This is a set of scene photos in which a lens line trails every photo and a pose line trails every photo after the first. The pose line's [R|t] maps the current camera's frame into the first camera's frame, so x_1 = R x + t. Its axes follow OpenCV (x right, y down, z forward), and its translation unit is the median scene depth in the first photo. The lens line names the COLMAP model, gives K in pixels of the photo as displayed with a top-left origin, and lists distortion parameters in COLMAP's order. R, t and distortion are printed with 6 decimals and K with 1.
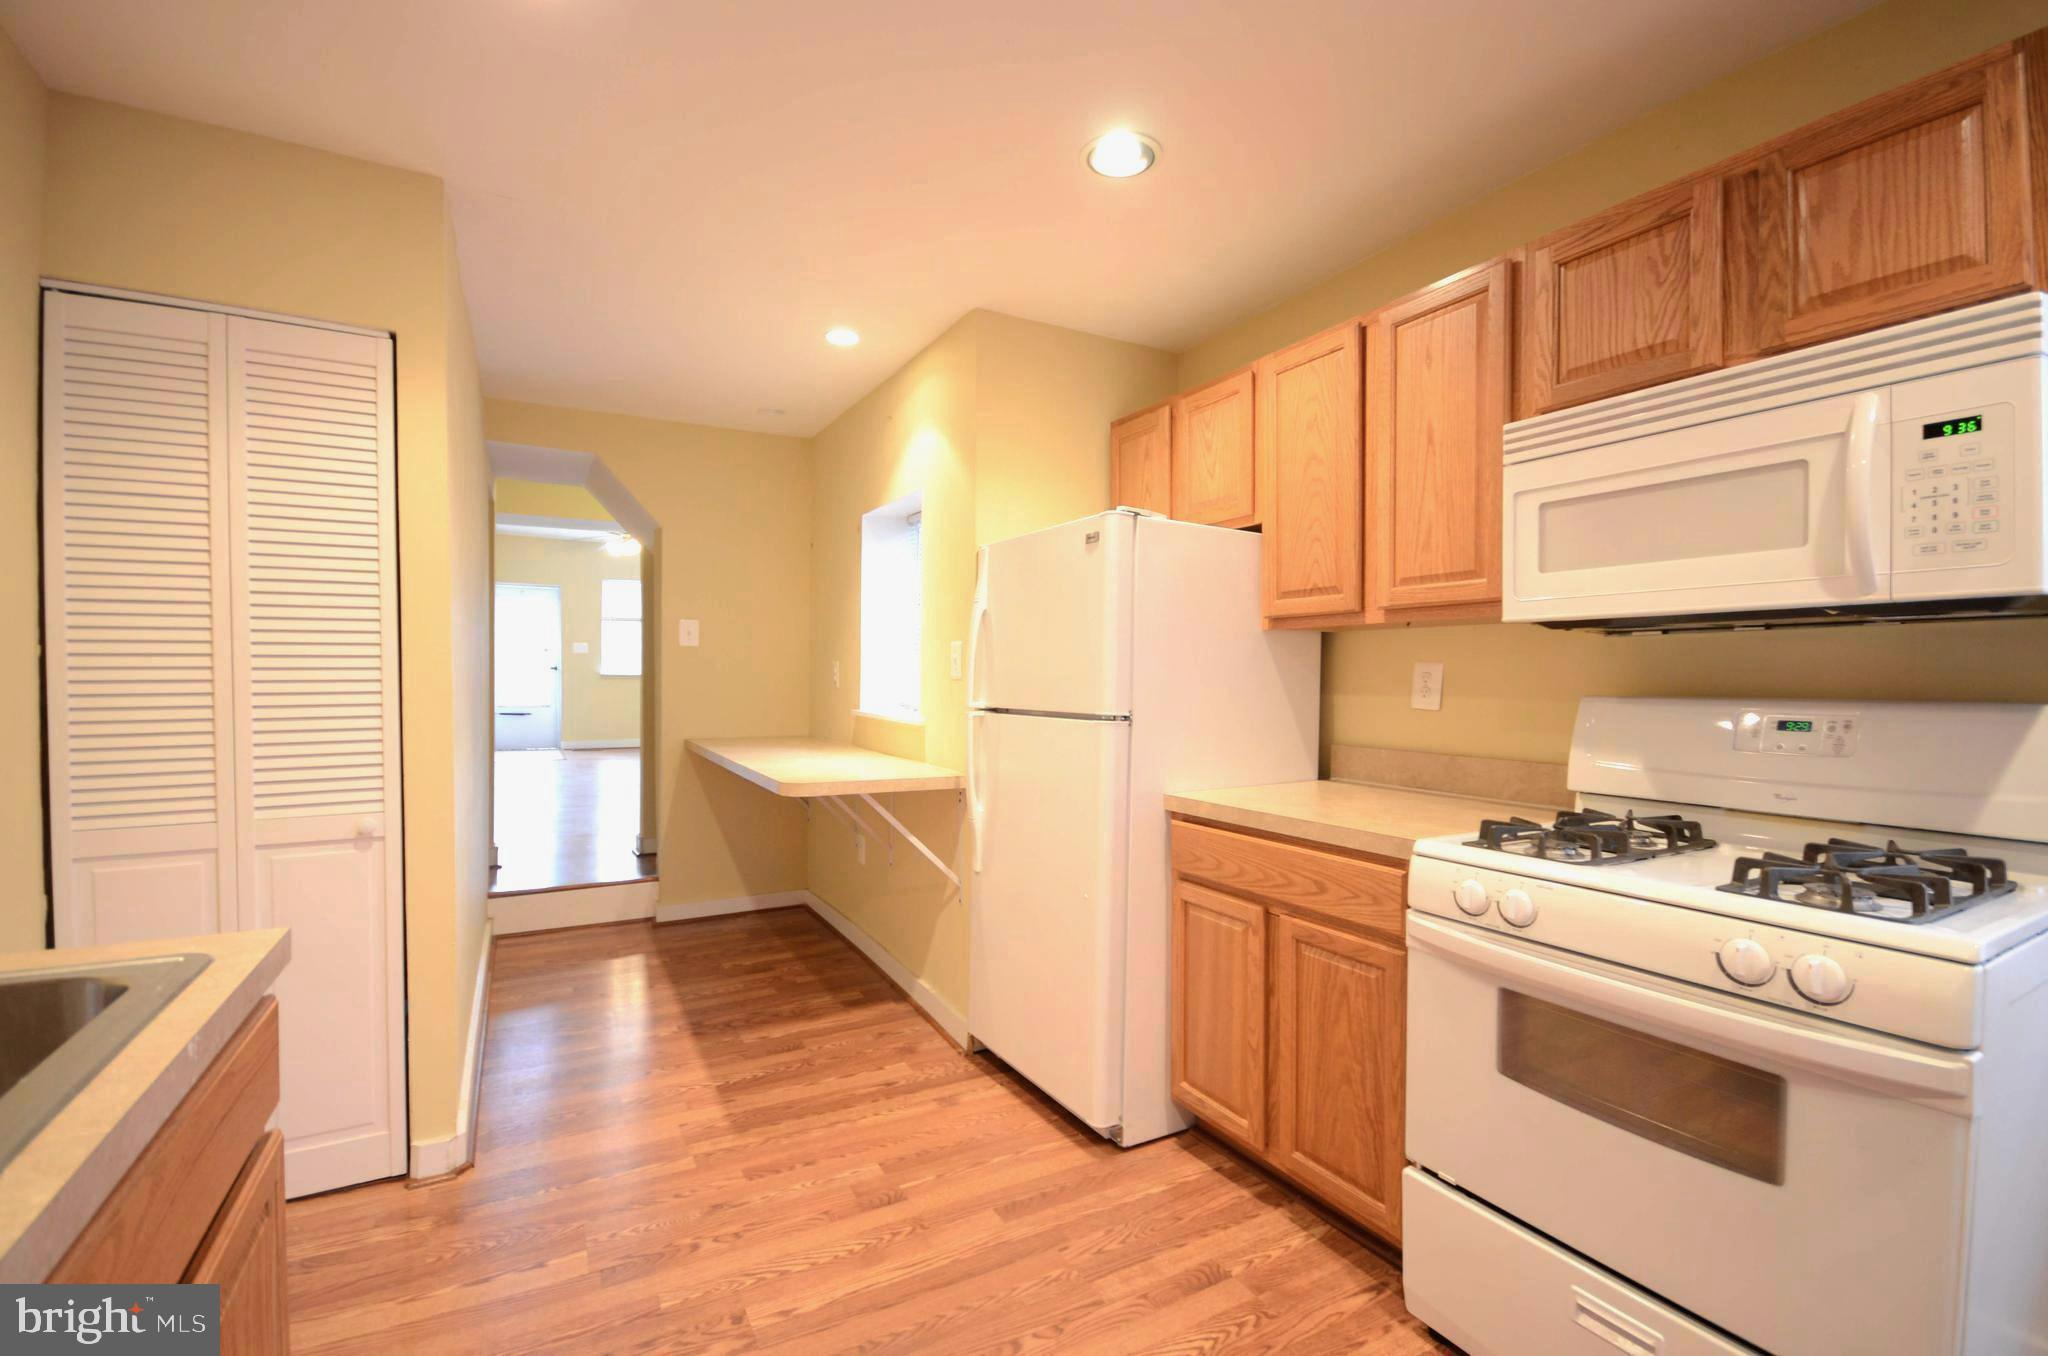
lens RADIAL K [[890.6, 0, 1031.4], [0, 890.6, 682.6], [0, 0, 1]] dist [0.001457, -0.004173]
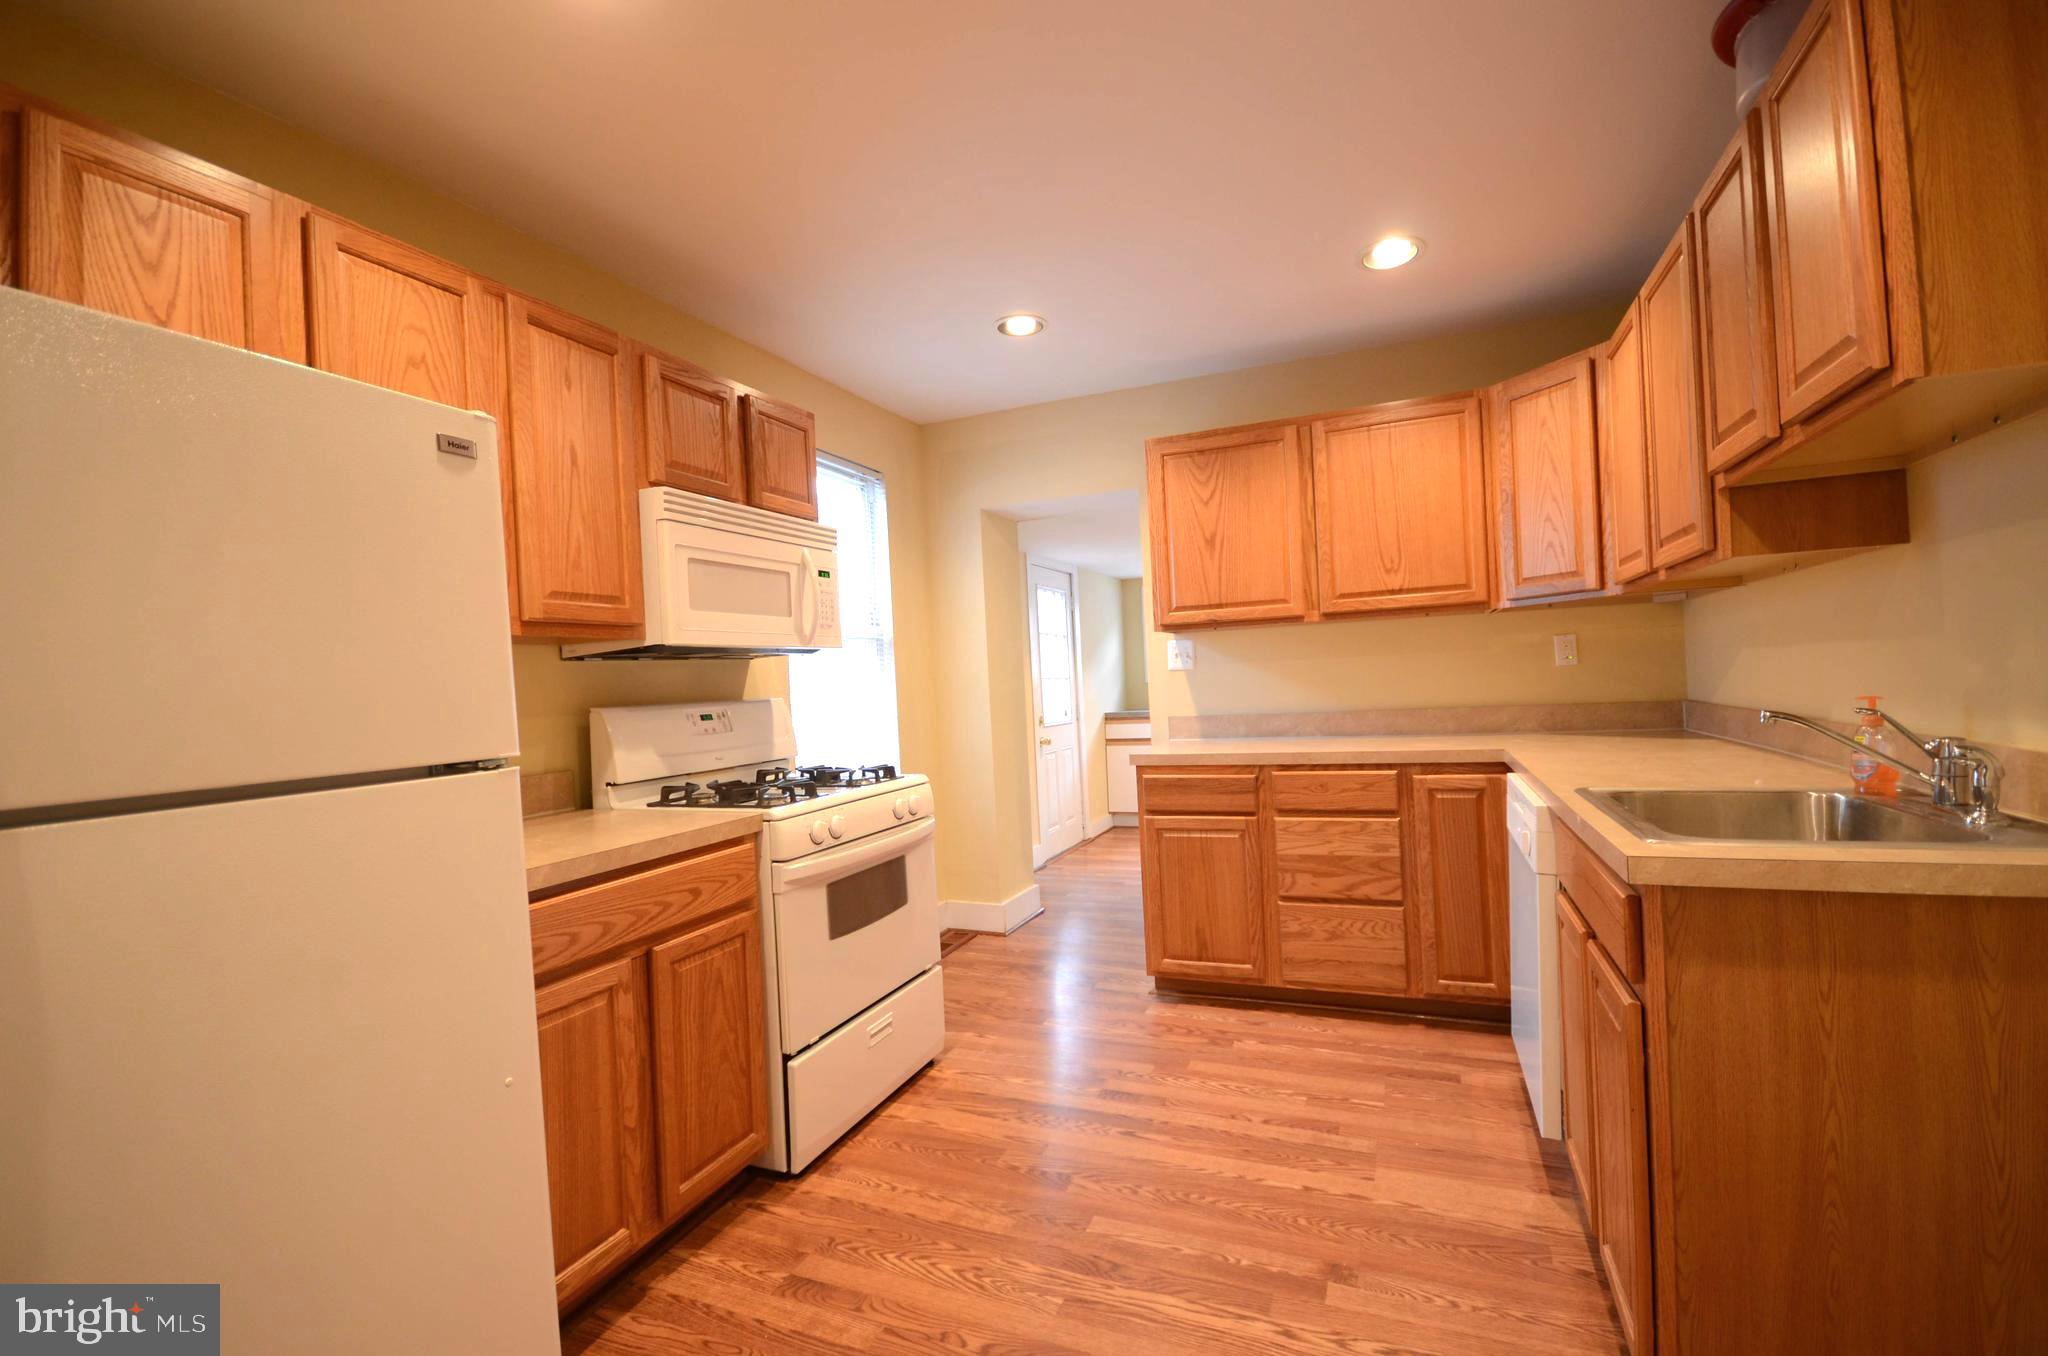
lens RADIAL K [[890.6, 0, 1031.4], [0, 890.6, 682.6], [0, 0, 1]] dist [0.001457, -0.004173]
pose [[-0.610245, 0.024230, 0.791842, -0.741731], [0.052423, 0.998576, 0.009844, -0.001085], [-0.790476, 0.047518, -0.610647, 1.336404]]
